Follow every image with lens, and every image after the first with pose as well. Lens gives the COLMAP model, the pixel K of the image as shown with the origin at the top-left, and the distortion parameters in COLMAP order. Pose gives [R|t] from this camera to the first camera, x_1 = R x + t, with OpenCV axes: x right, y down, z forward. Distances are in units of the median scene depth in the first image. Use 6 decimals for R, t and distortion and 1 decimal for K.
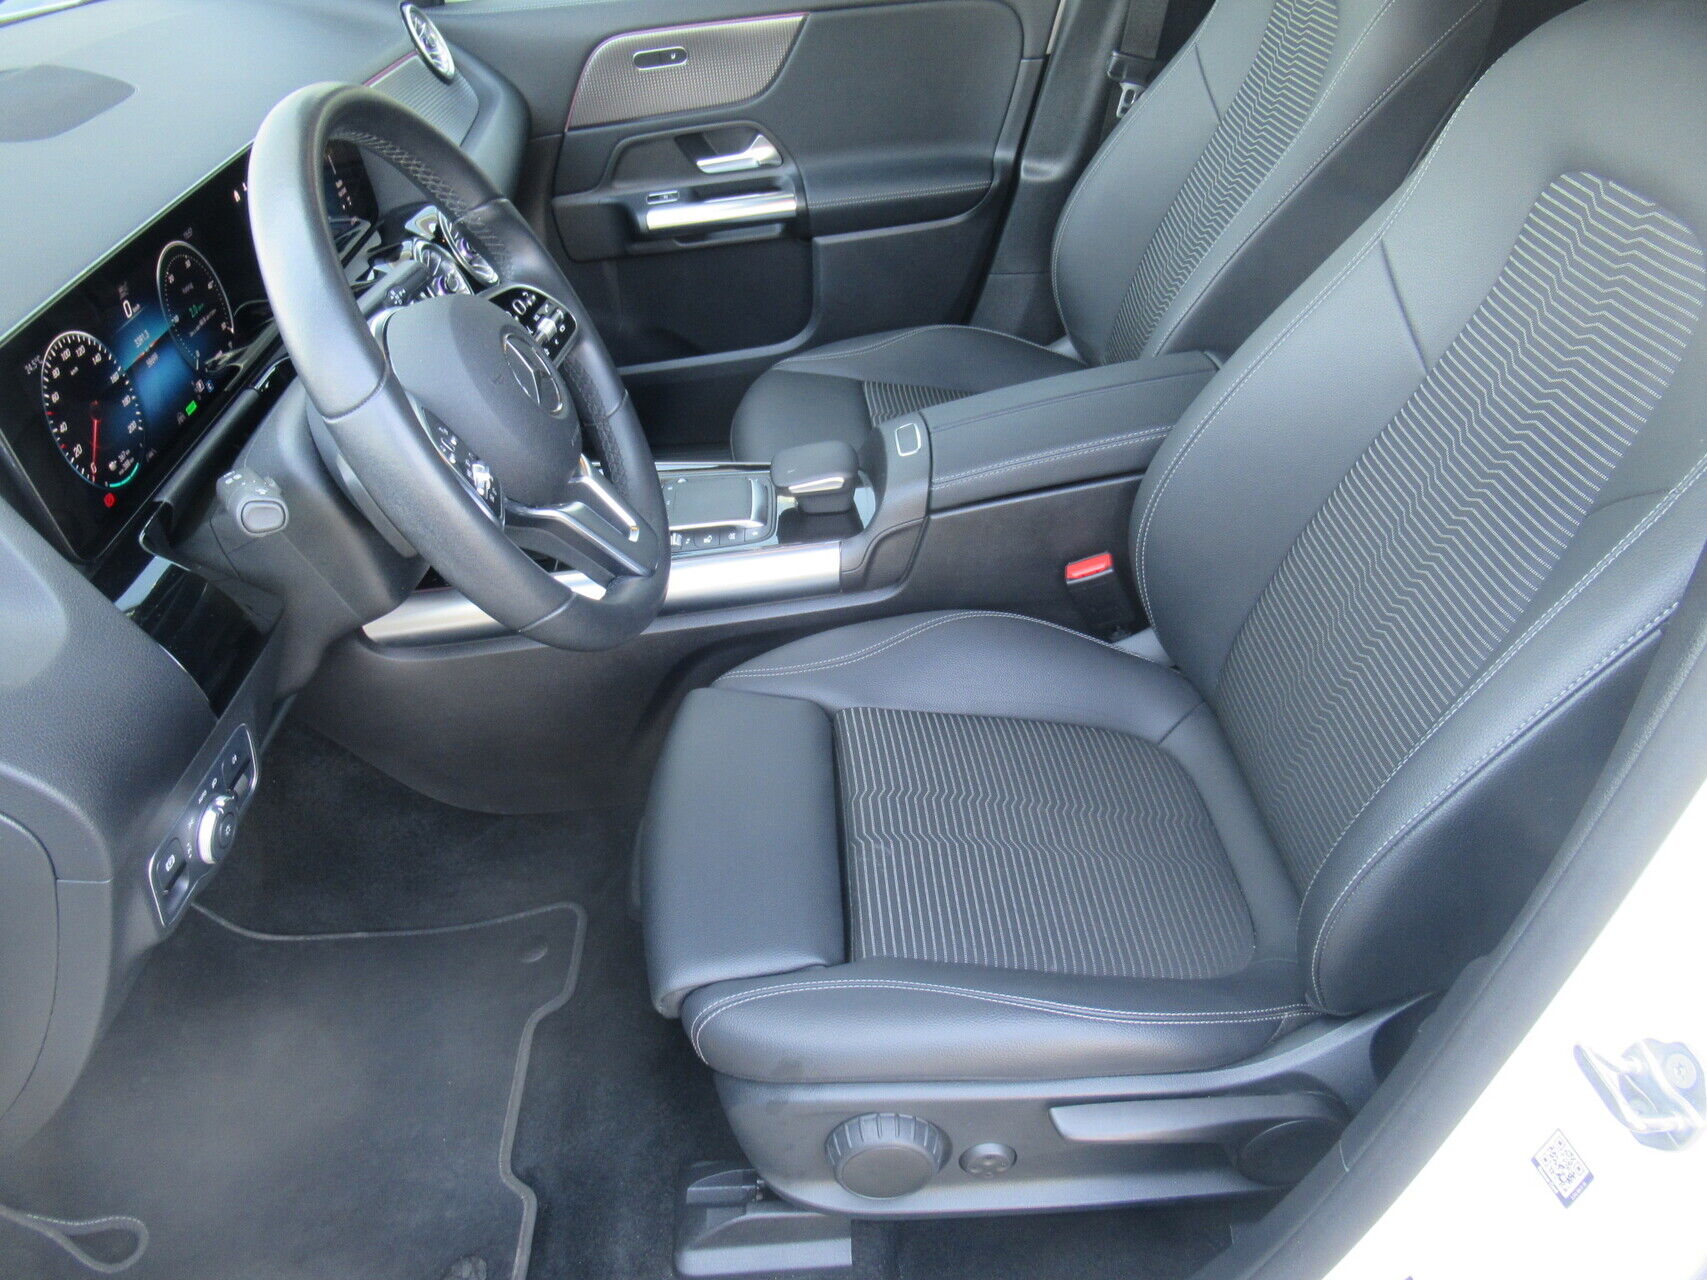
lens RADIAL K [[1278.6, 0, 860.1], [0, 1278.6, 632.1], [0, 0, 1]] dist [-0.005165, -0.004673]
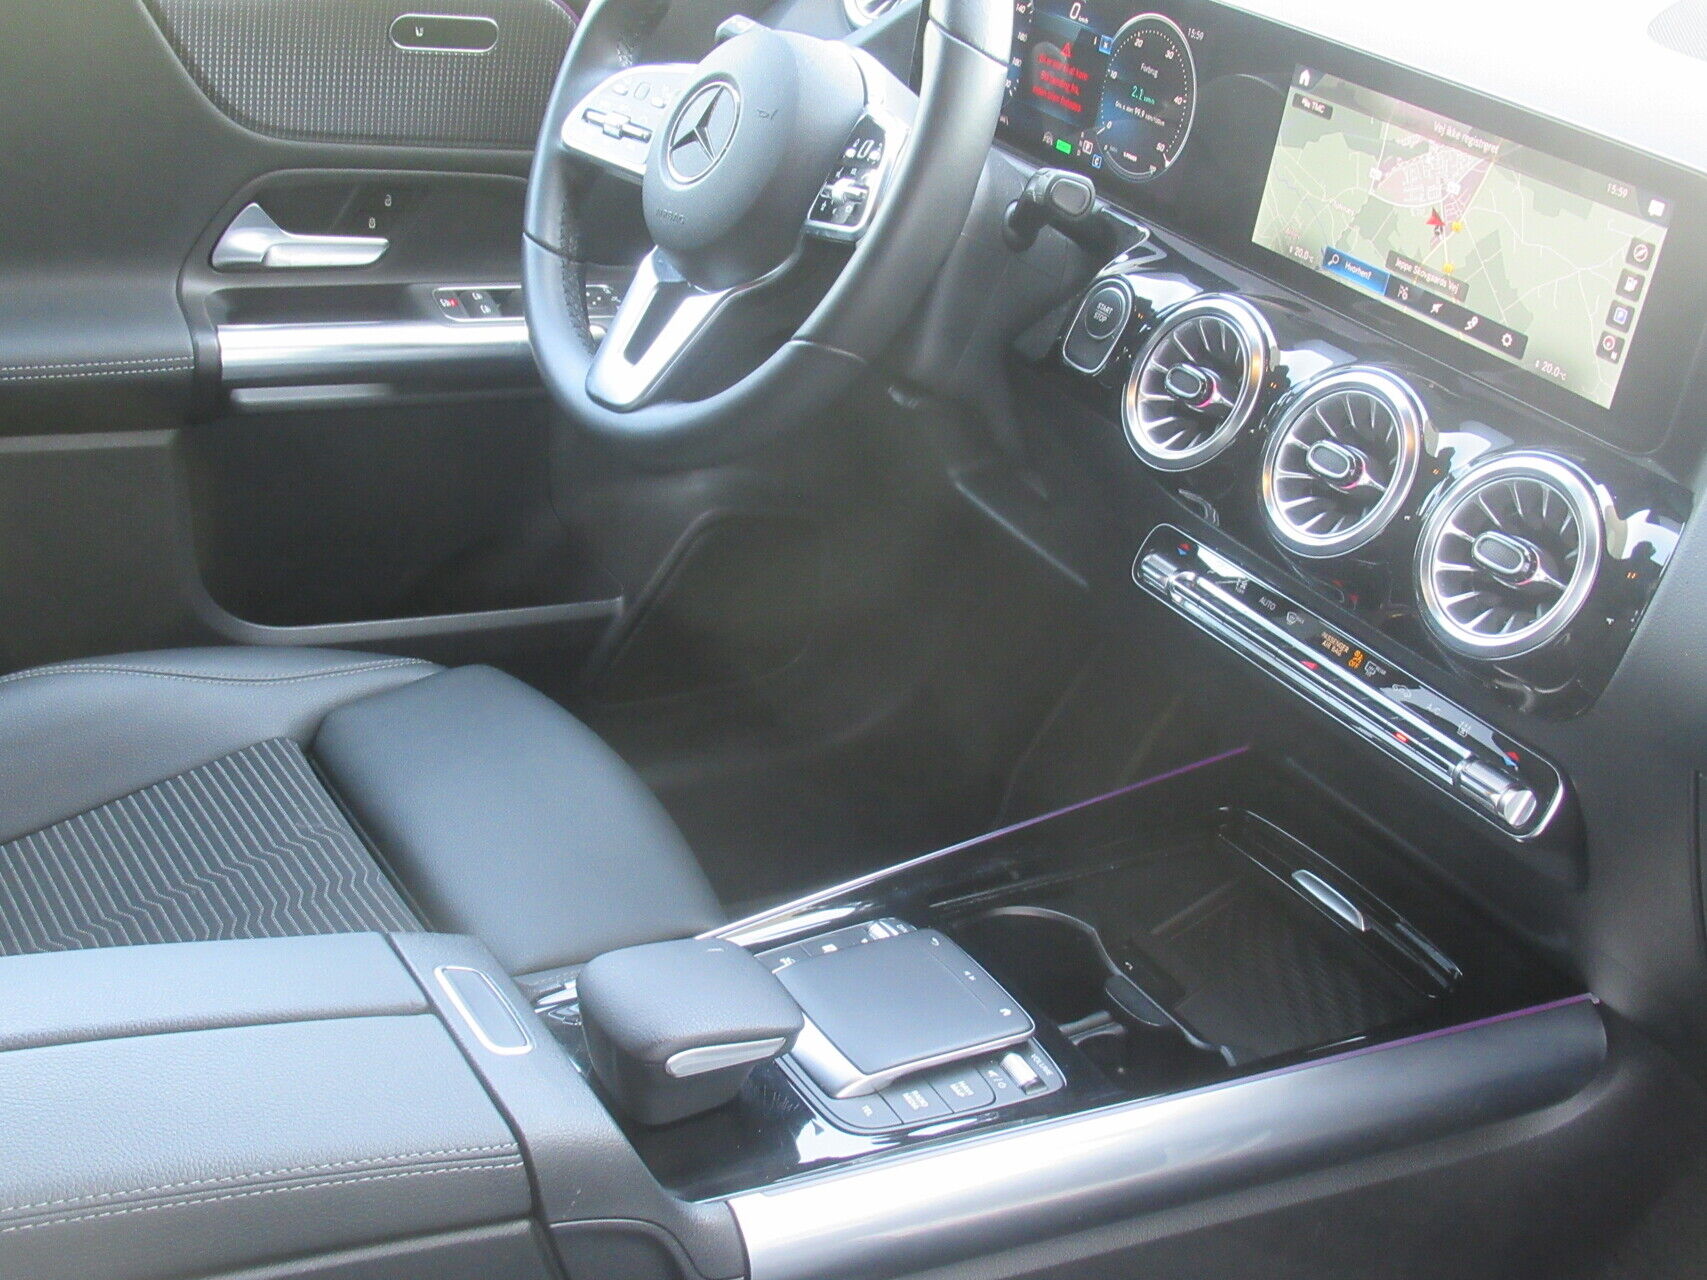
lens RADIAL K [[2245.9, 0, 837.1], [0, 2245.9, 647.3], [0, 0, 1]] dist [-0.026342, 0.000000]
pose [[-0.890620, 0.169726, -0.421888, 0.227342], [-0.305505, 0.463882, 0.831553, -0.864626], [0.336843, 0.869486, -0.361290, 1.242221]]
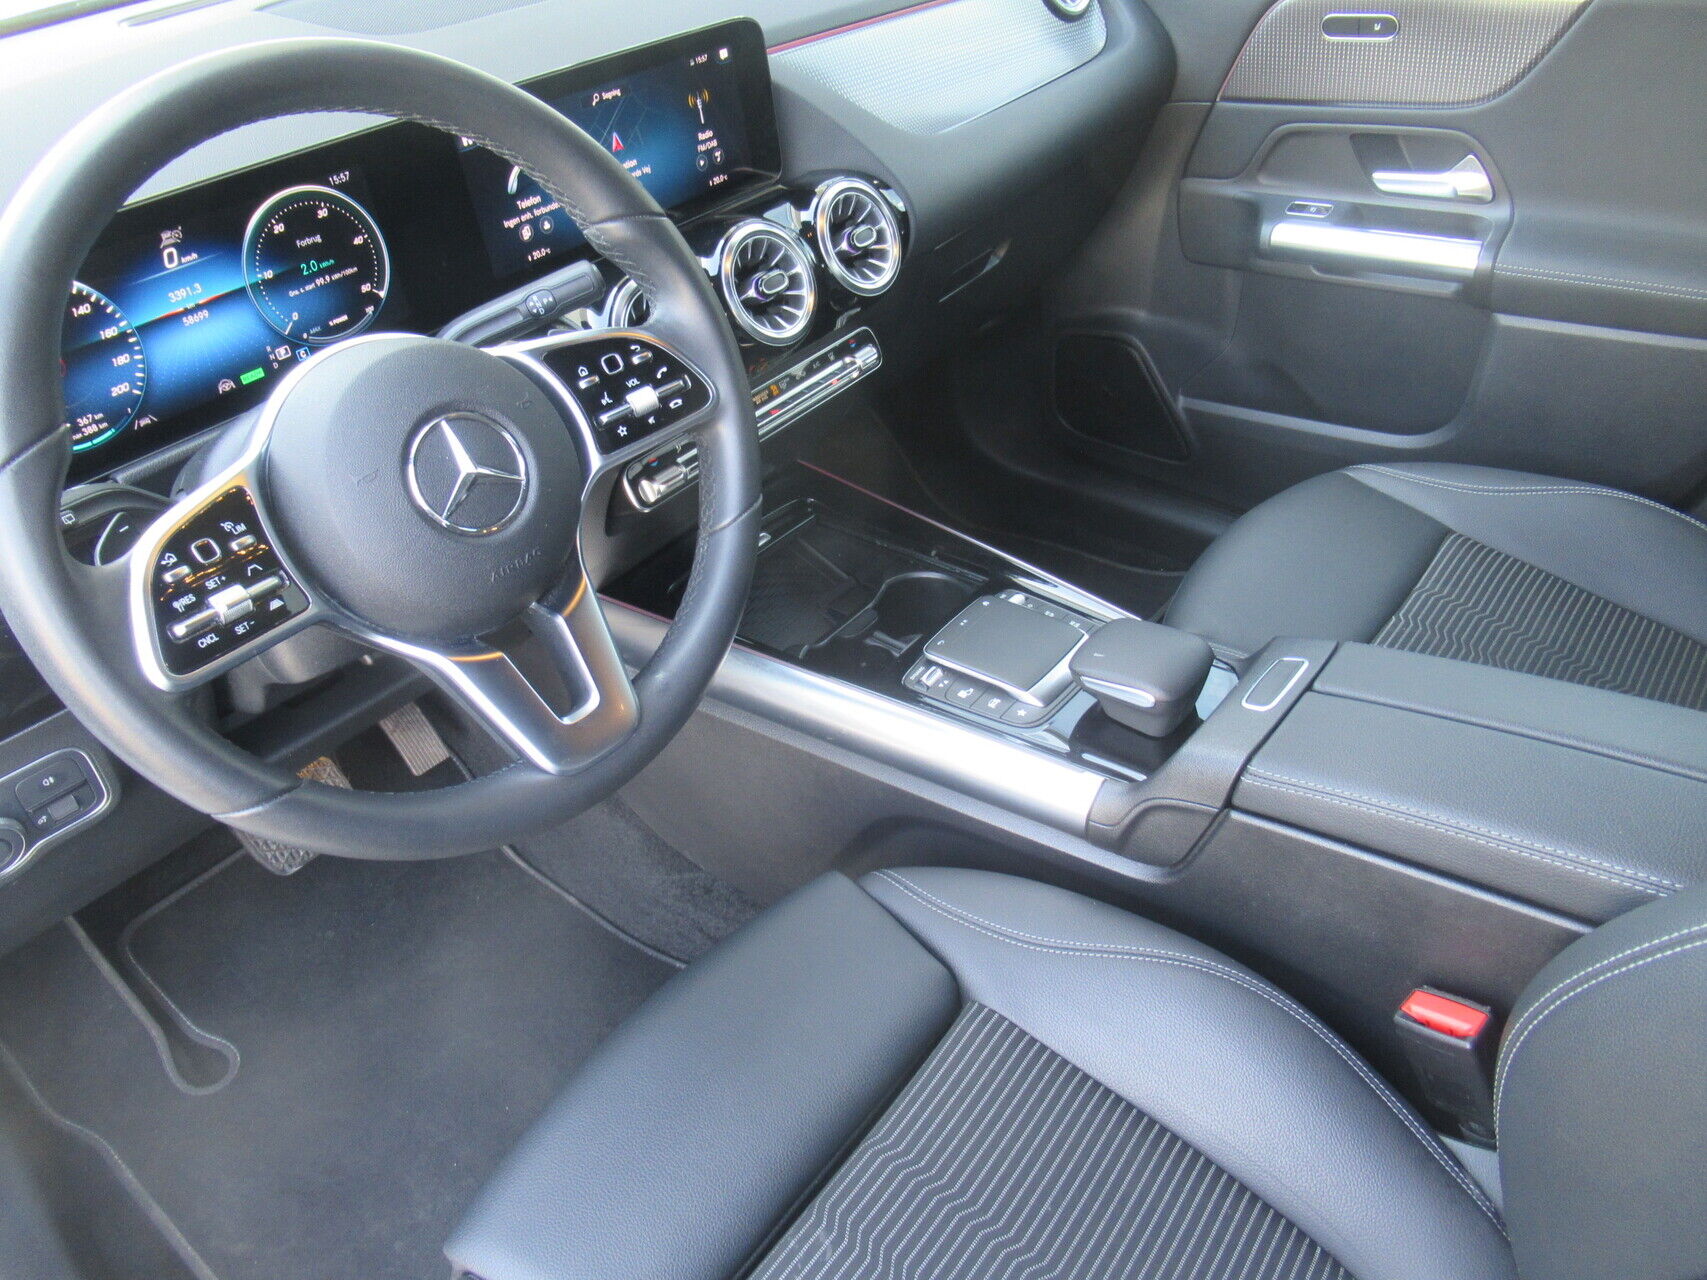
lens RADIAL K [[1278.6, 0, 859.9], [0, 1278.6, 634.5], [0, 0, 1]] dist [-0.005165, -0.004673]
pose [[0.744619, 0.402827, -0.532234, 0.224331], [-0.363840, 0.913444, 0.182321, -0.223368], [0.559610, 0.057888, 0.826732, 0.354845]]
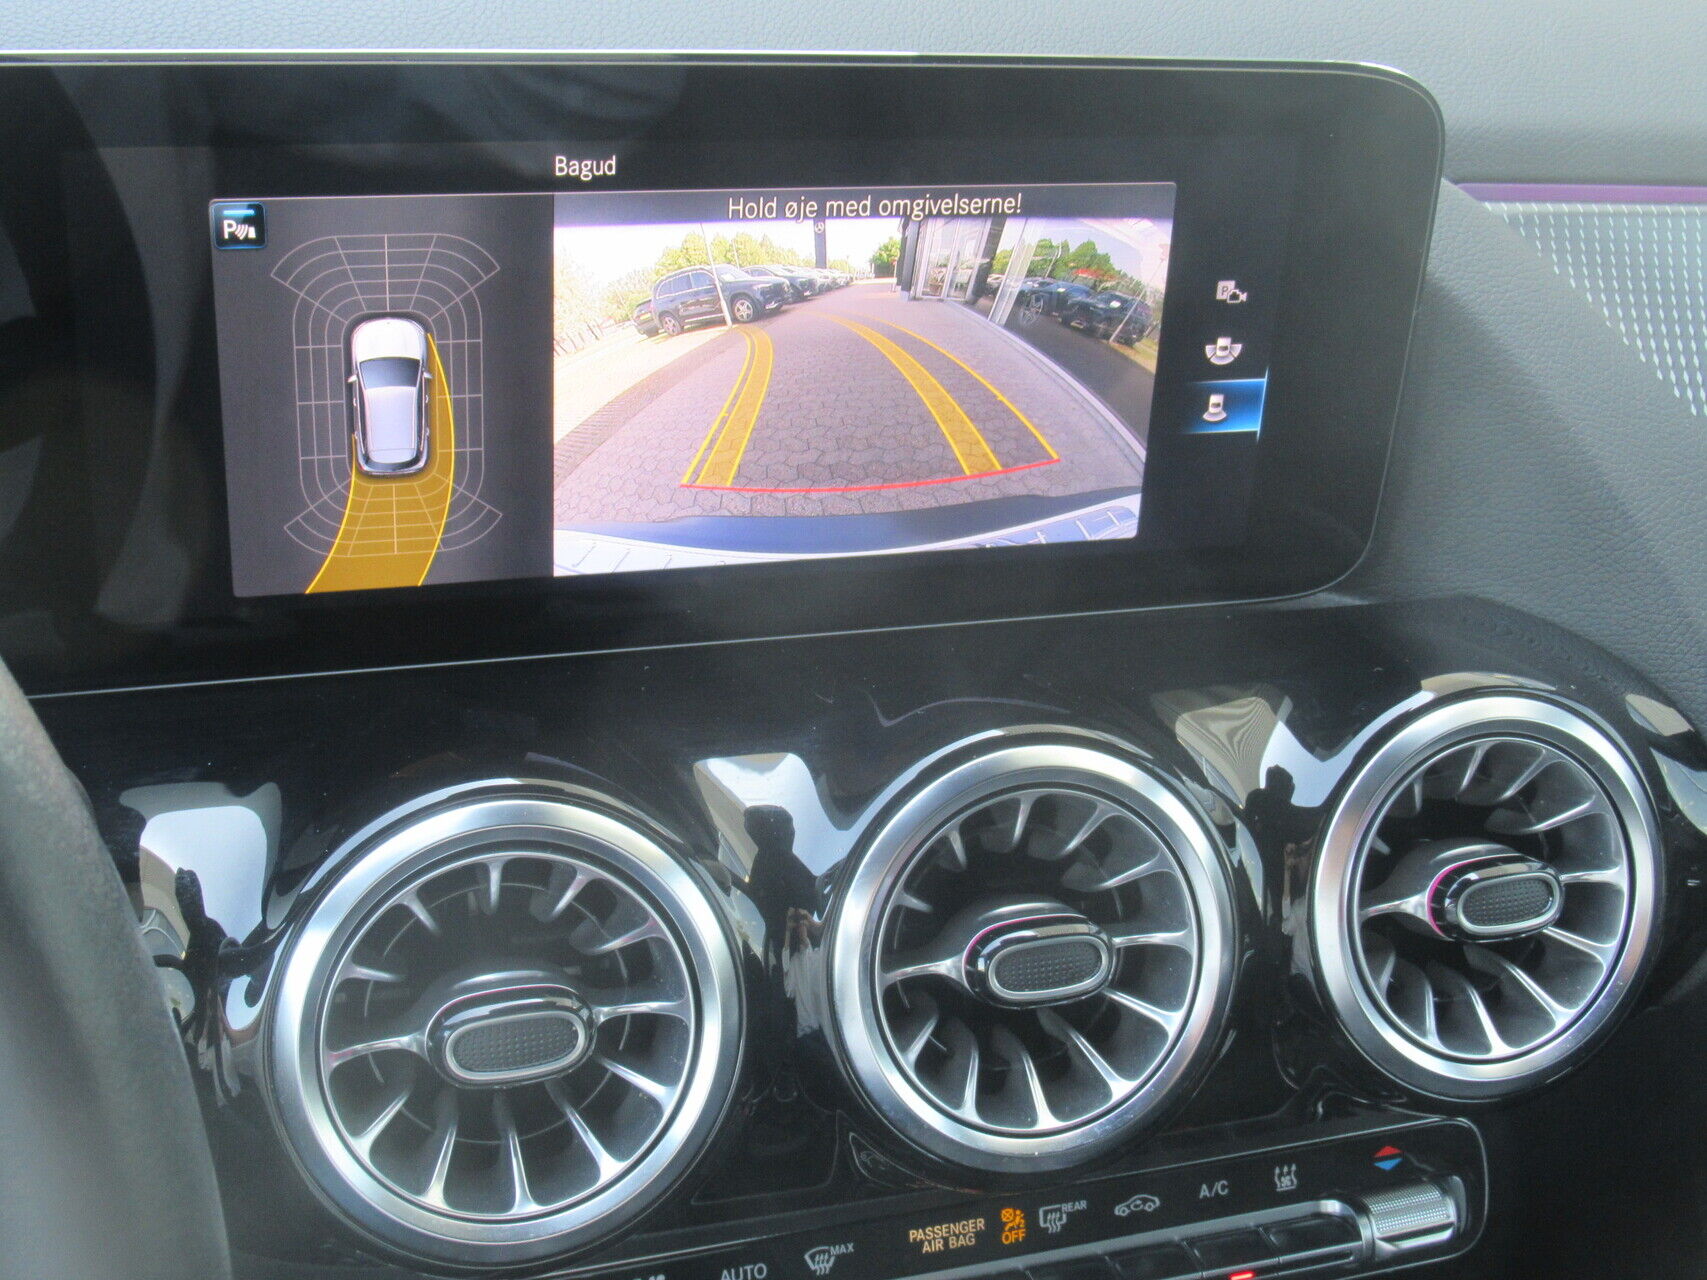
lens RADIAL K [[2245.9, 0, 858.4], [0, 2245.9, 637.9], [0, 0, 1]] dist [-0.026342, 0.000000]
pose [[0.248114, 0.530690, -0.810436, -0.042348], [-0.637803, 0.719176, 0.275669, -0.376123], [0.729141, 0.448501, 0.516914, 0.706973]]
